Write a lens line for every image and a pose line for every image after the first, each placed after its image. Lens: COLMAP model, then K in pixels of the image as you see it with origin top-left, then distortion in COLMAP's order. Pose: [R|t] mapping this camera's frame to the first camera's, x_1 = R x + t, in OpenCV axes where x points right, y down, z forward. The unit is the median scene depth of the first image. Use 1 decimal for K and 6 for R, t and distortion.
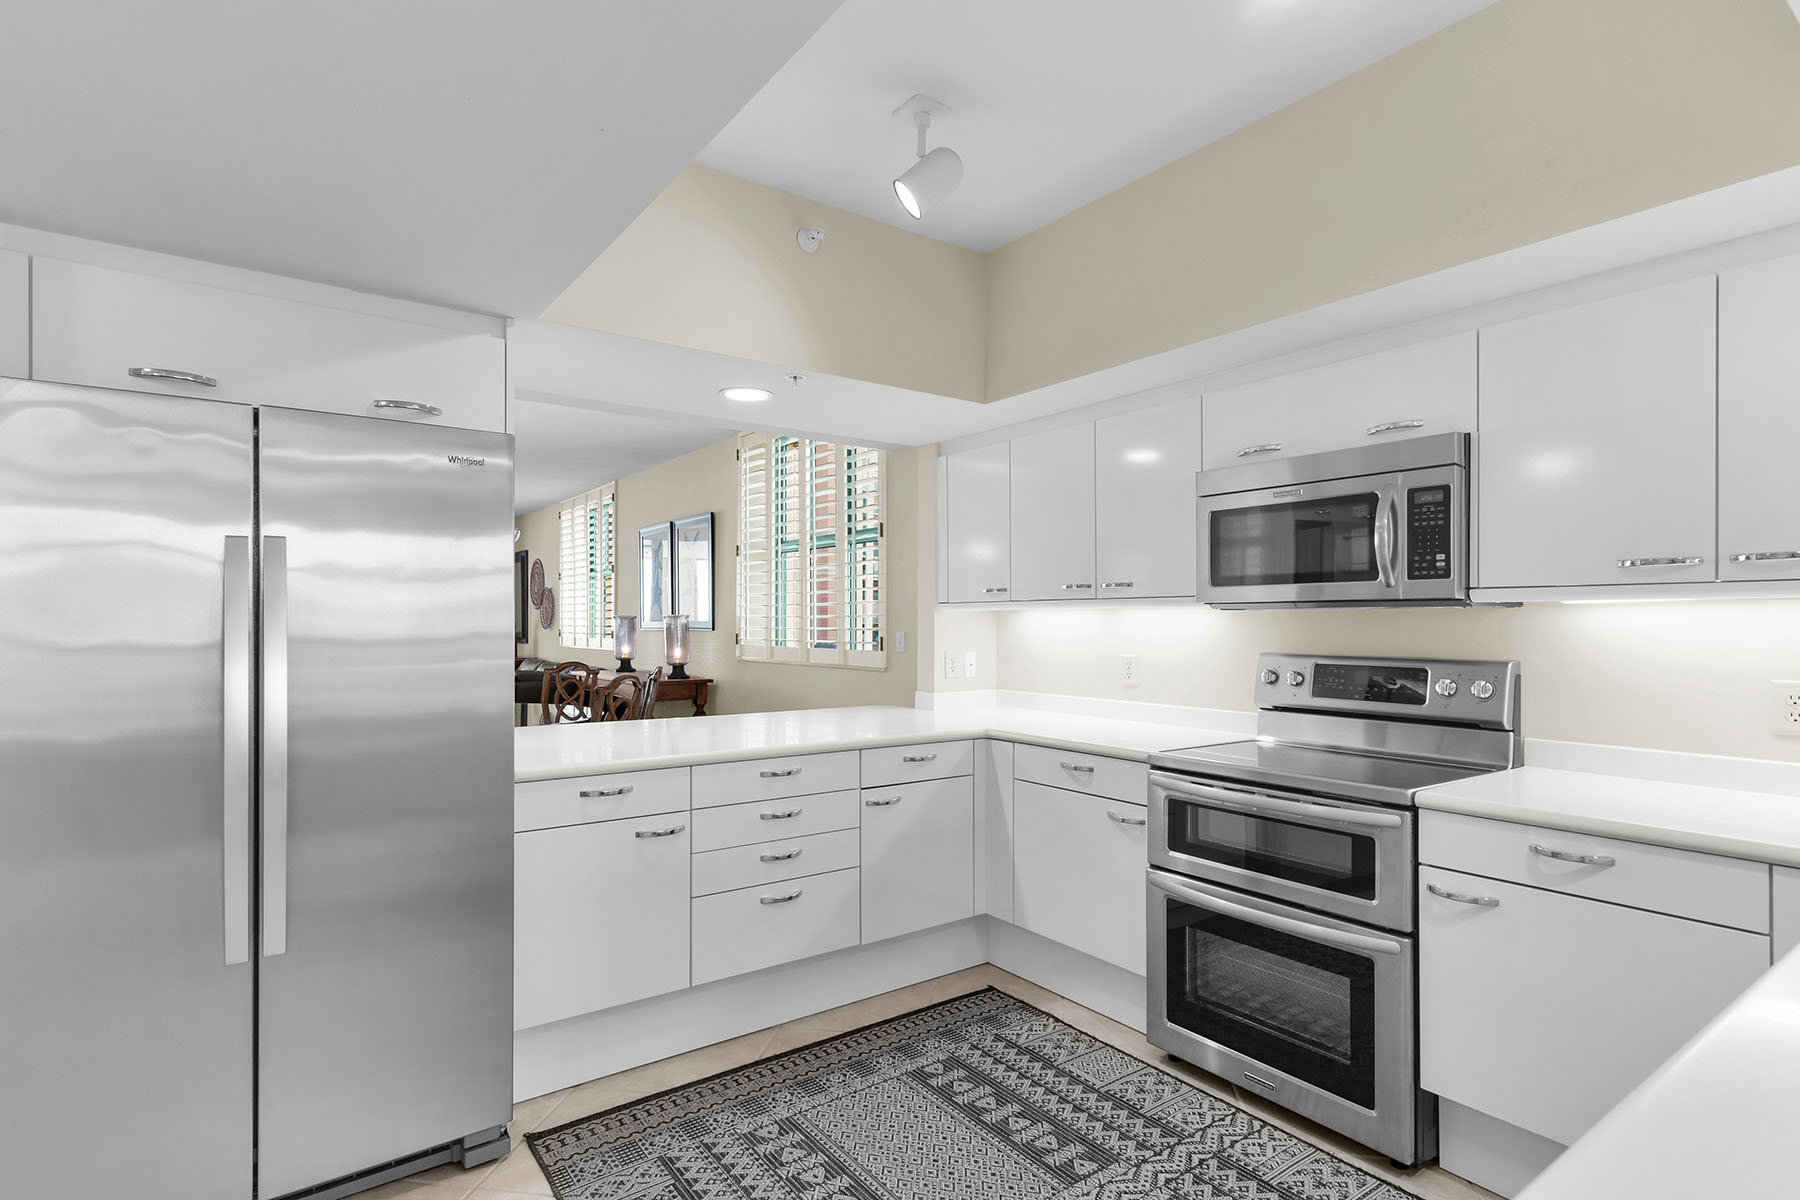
lens RADIAL K [[901.0, 0, 901.7], [0, 901.0, 623.5], [0, 0, 1]] dist [0.000421, -0.000001]
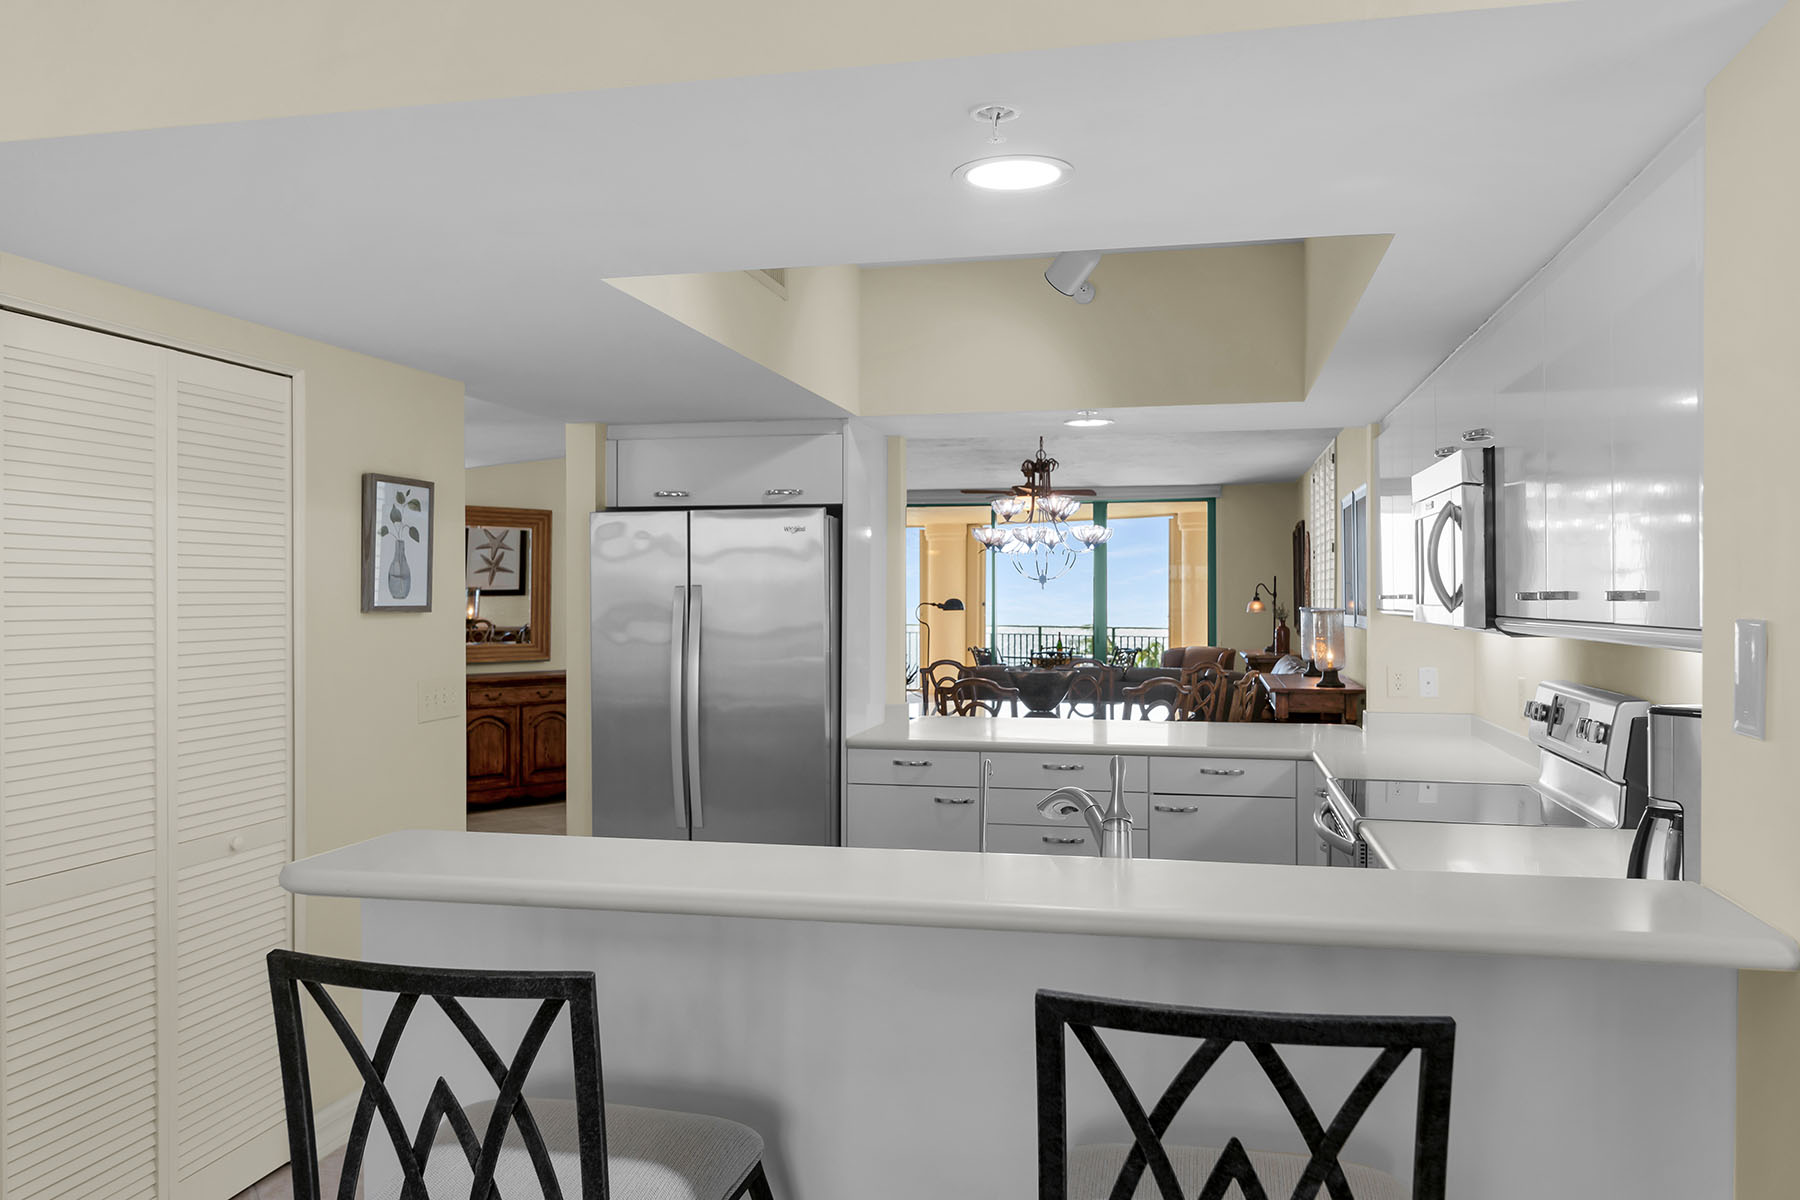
lens RADIAL K [[1354.5, 0, 900.0], [0, 1354.5, 600.0], [0, 0, 1]] dist [0.033427, 0.000679]
pose [[0.657266, -0.002568, -0.753654, 0.701632], [0.002890, 0.999995, -0.000887, -0.030295], [0.753653, -0.001595, 0.657270, -0.191807]]
